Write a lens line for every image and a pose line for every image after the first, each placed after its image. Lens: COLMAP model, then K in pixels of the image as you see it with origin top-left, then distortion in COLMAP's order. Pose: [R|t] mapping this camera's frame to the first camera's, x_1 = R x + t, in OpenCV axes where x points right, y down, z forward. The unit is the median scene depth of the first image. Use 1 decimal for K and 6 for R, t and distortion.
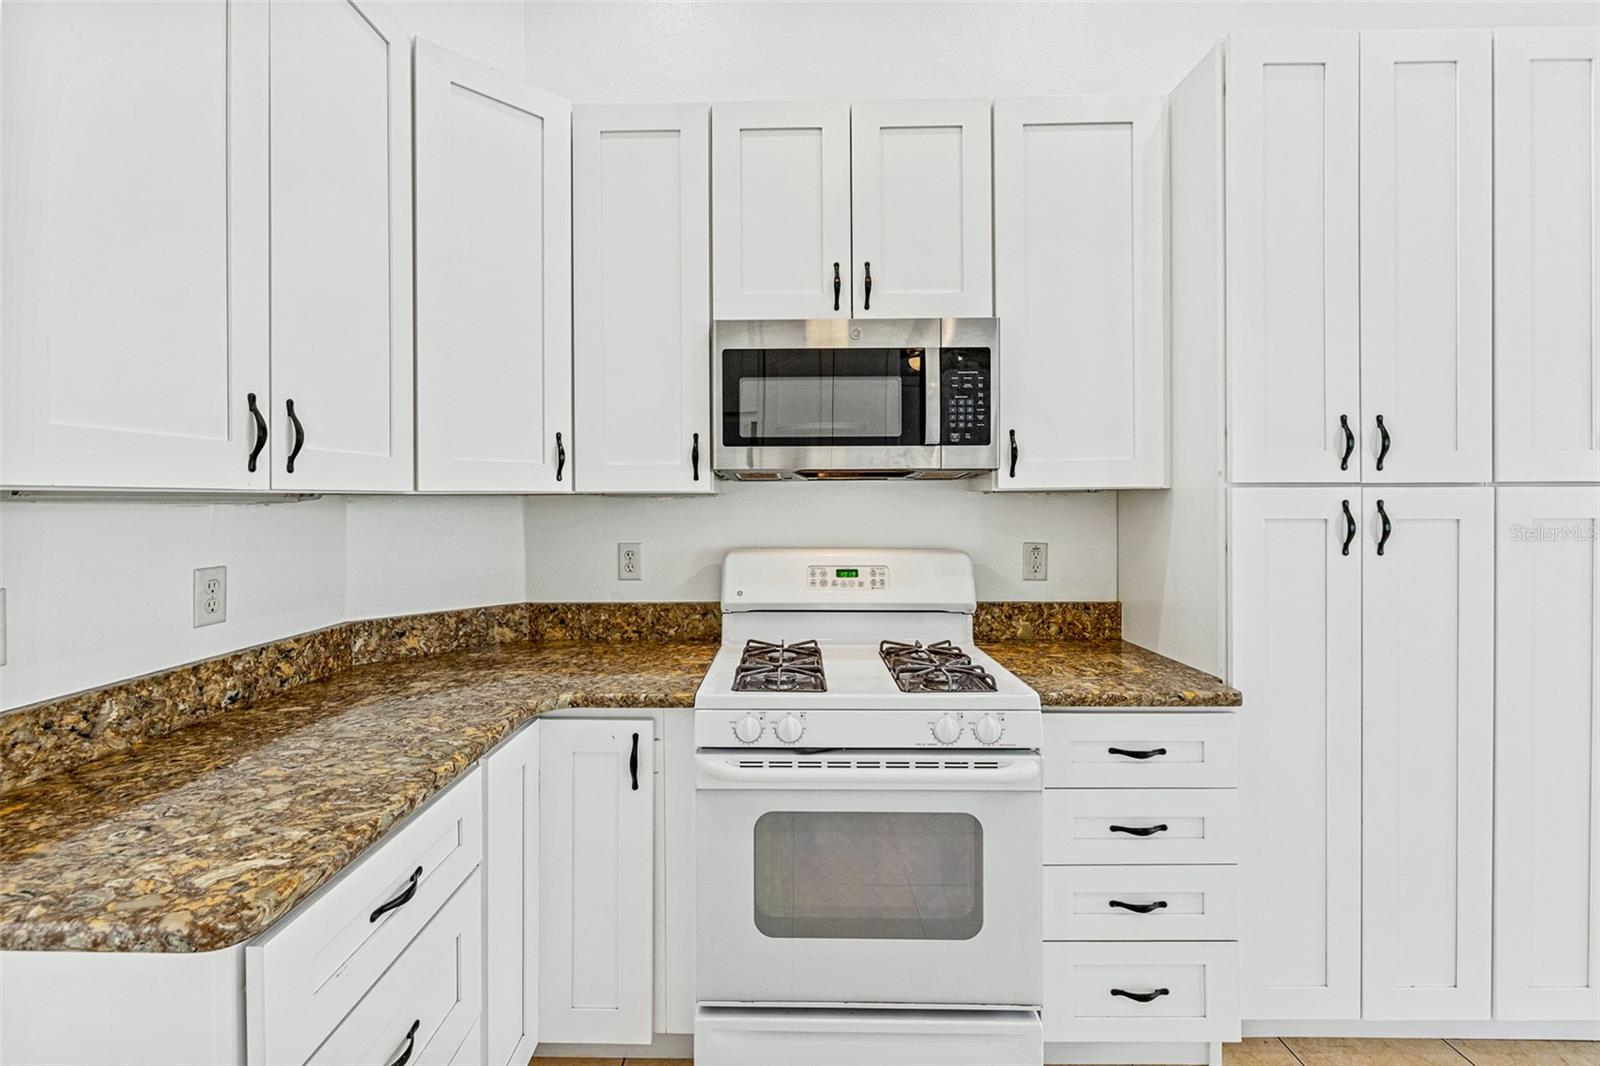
lens RADIAL K [[680.6, 0, 777.6], [0, 680.6, 498.7], [0, 0, 1]] dist [-0.000497, -0.002542]
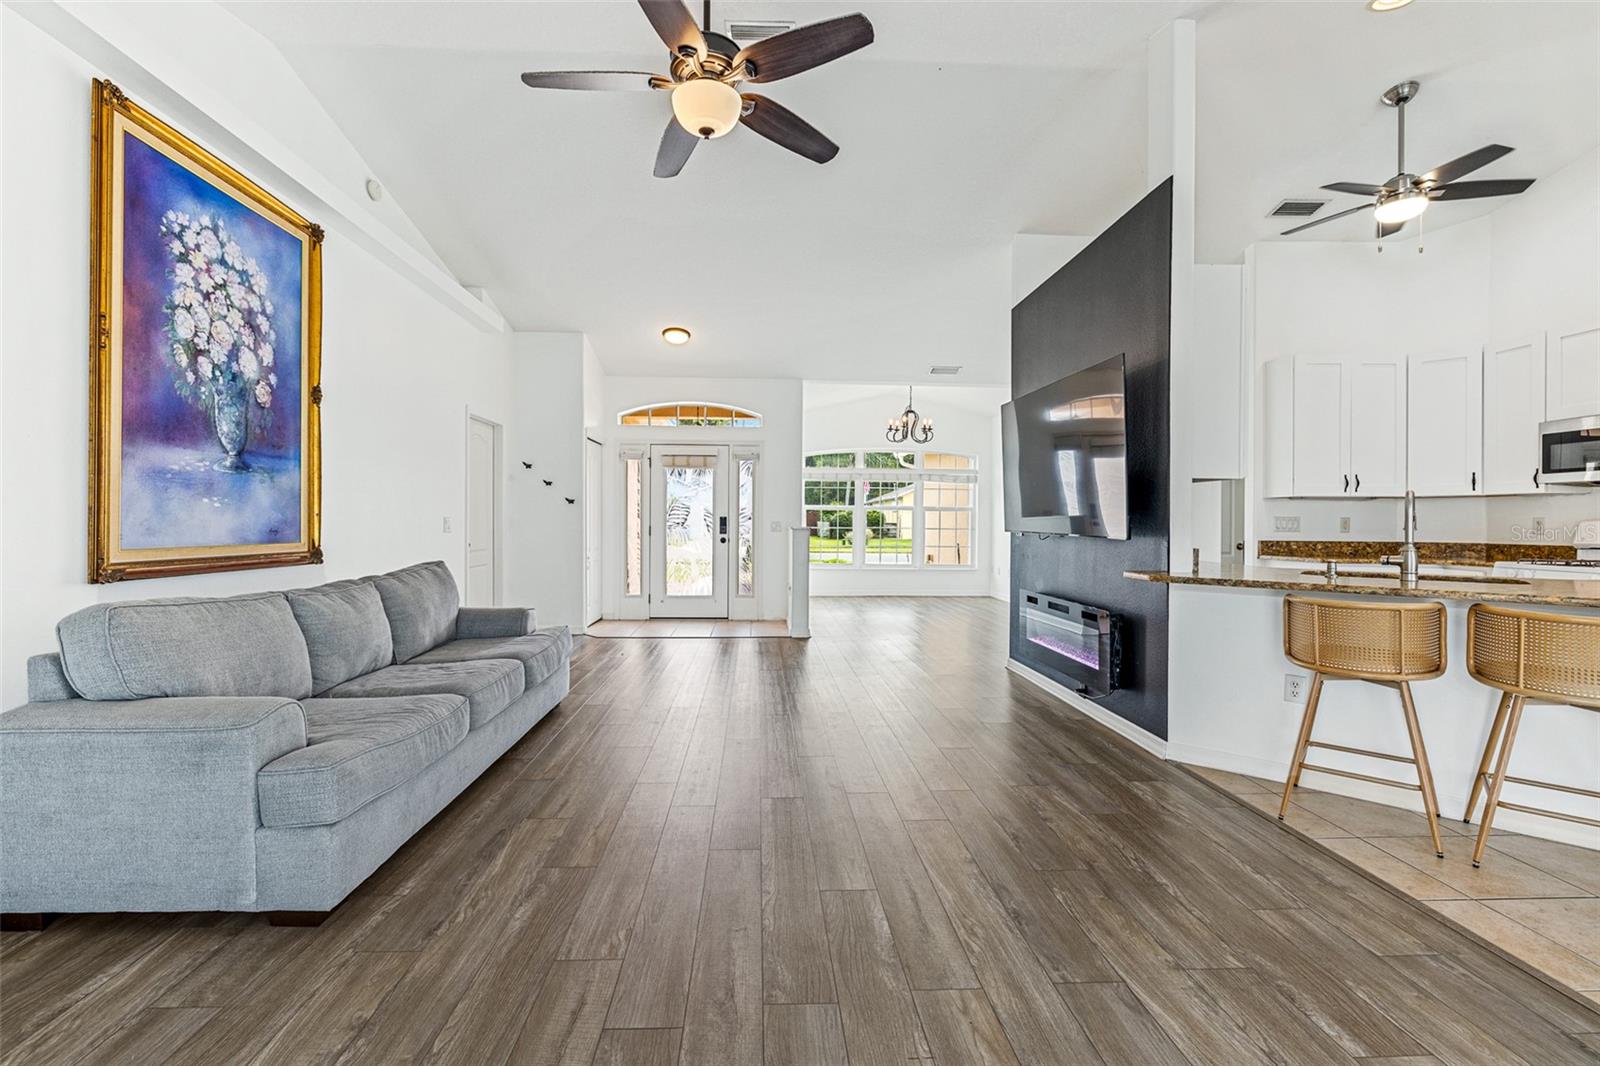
lens RADIAL K [[683.2, 0, 792.0], [0, 683.2, 521.1], [0, 0, 1]] dist [-0.000052, 0.000027]
pose [[0.073144, 0.004296, -0.997312, 2.415478], [-0.005180, 0.999979, 0.003927, 0.108189], [0.997308, 0.004878, 0.073164, -2.075506]]
